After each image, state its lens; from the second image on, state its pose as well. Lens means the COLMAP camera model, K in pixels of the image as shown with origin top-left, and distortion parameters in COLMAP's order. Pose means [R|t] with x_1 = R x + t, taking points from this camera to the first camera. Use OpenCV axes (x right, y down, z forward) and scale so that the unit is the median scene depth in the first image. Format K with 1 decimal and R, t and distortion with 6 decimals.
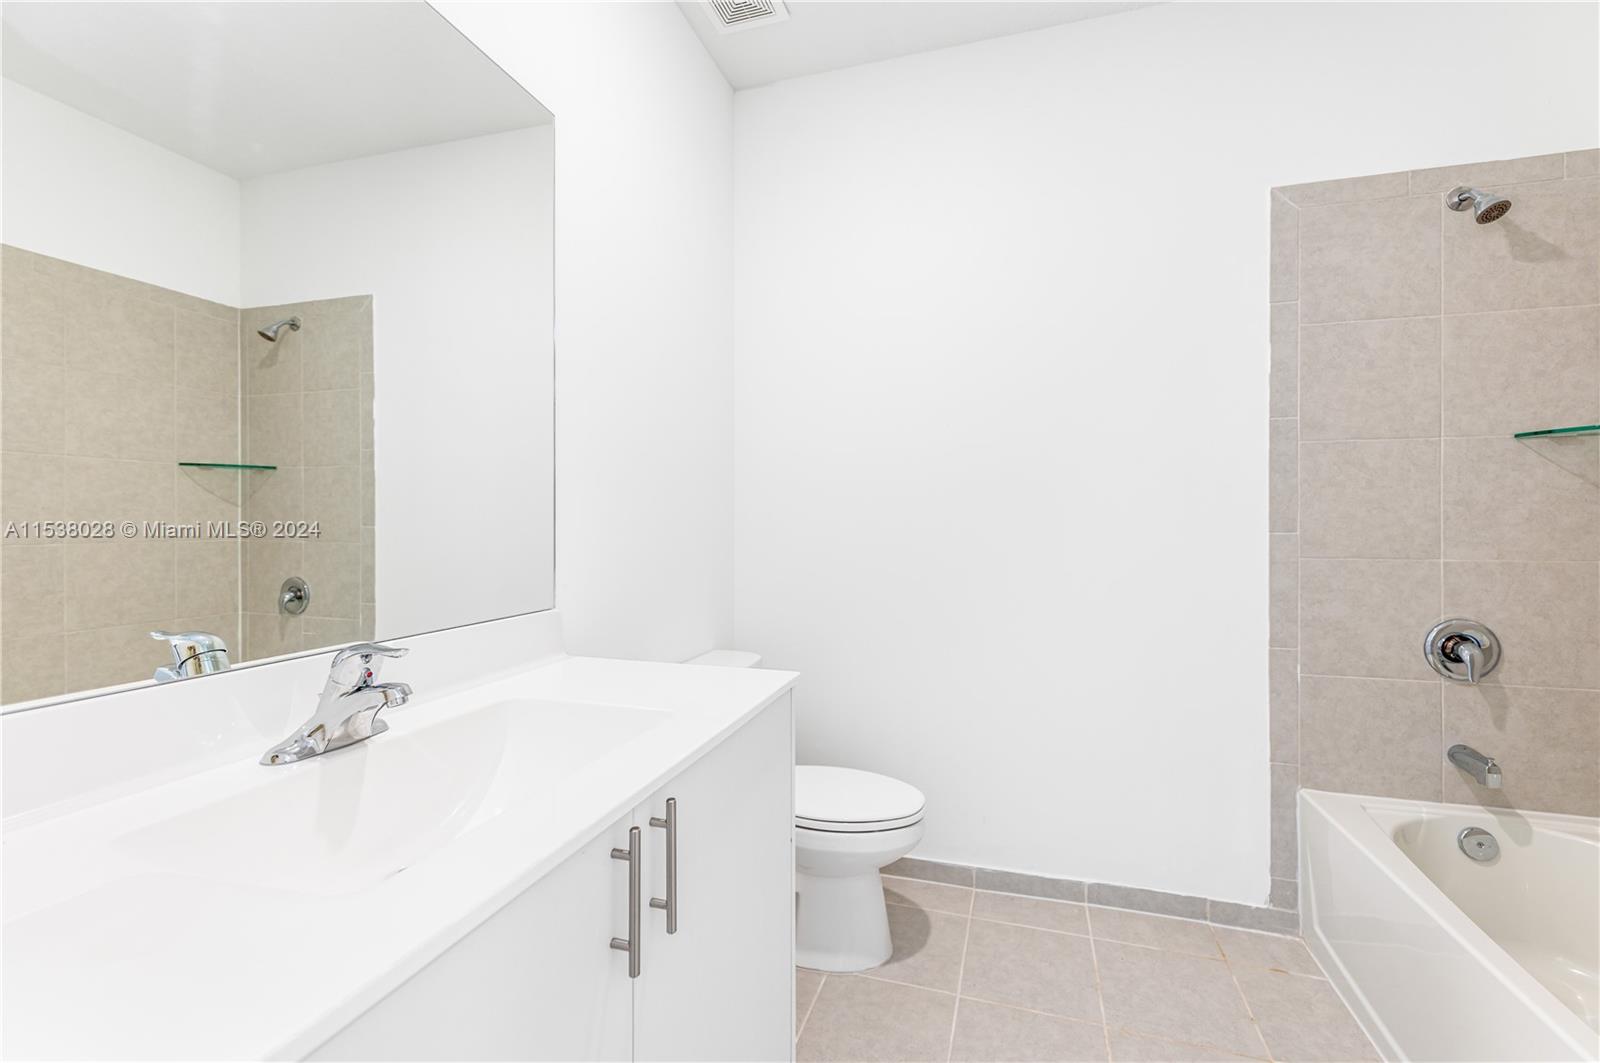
lens RADIAL K [[646.5, 0, 802.1], [0, 646.5, 523.2], [0, 0, 1]] dist [0.001356, -0.000328]
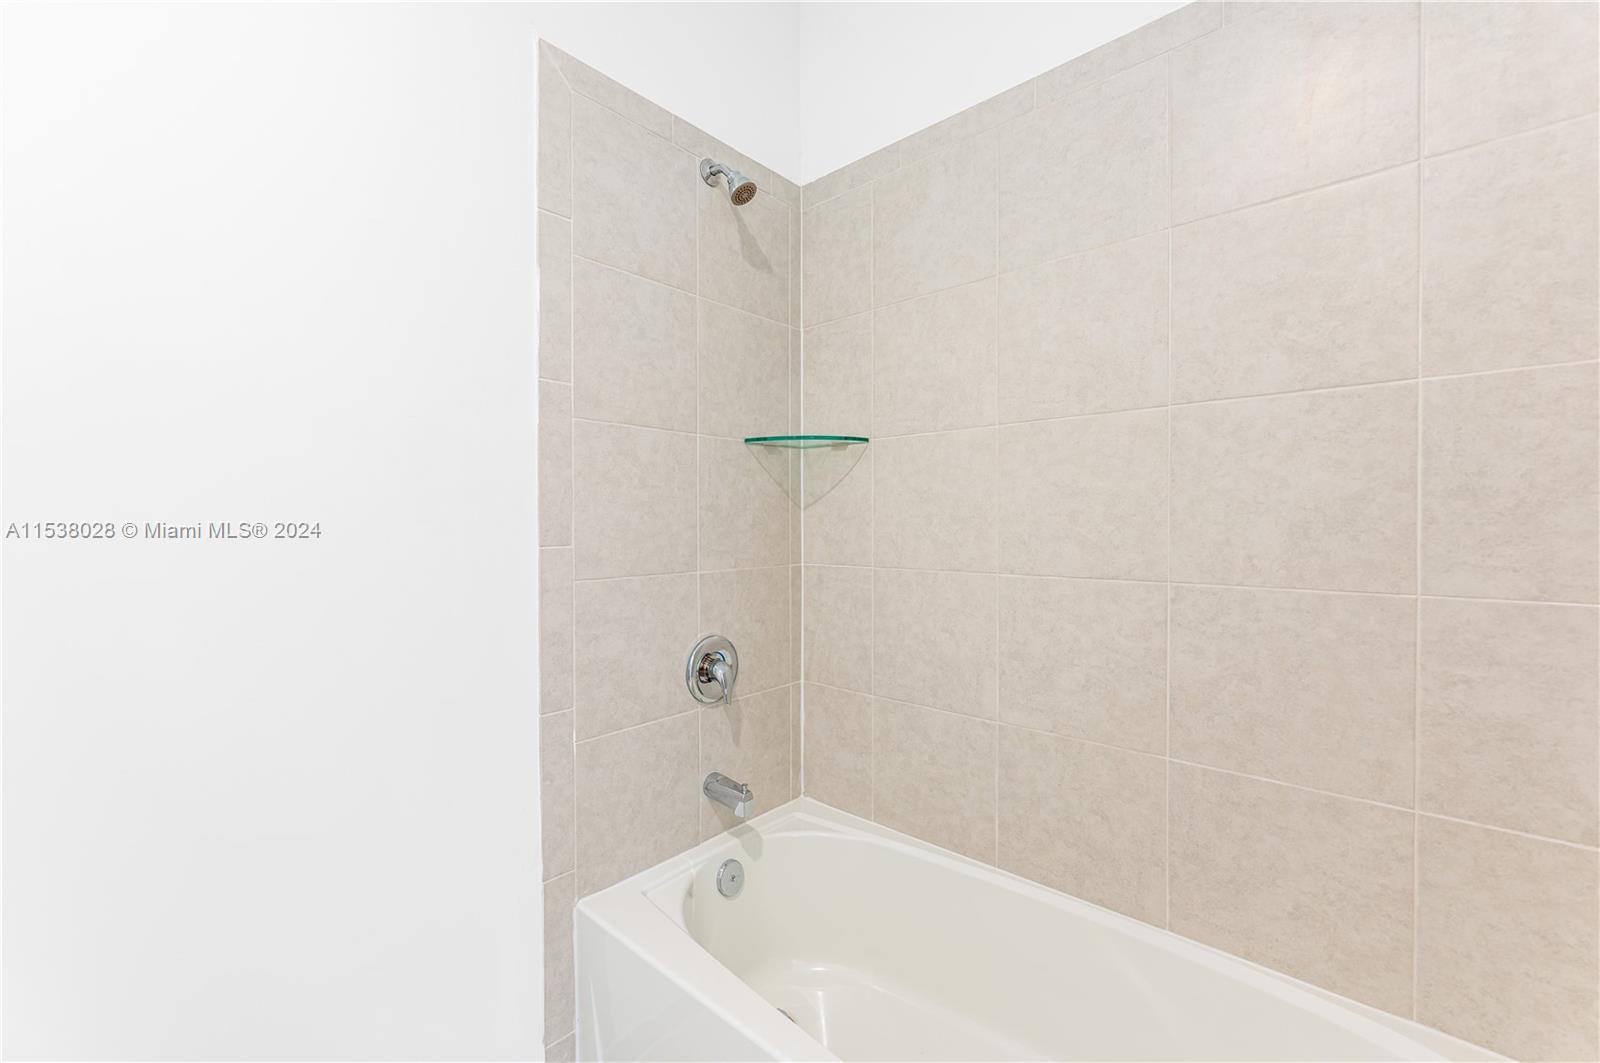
lens RADIAL K [[646.5, 0, 771.2], [0, 646.5, 525.9], [0, 0, 1]] dist [0.001356, -0.000328]
pose [[0.426699, -0.004754, 0.904381, 0.227970], [0.009593, 0.999954, 0.000730, -0.006153], [-0.904343, 0.008365, 0.426725, 0.527975]]
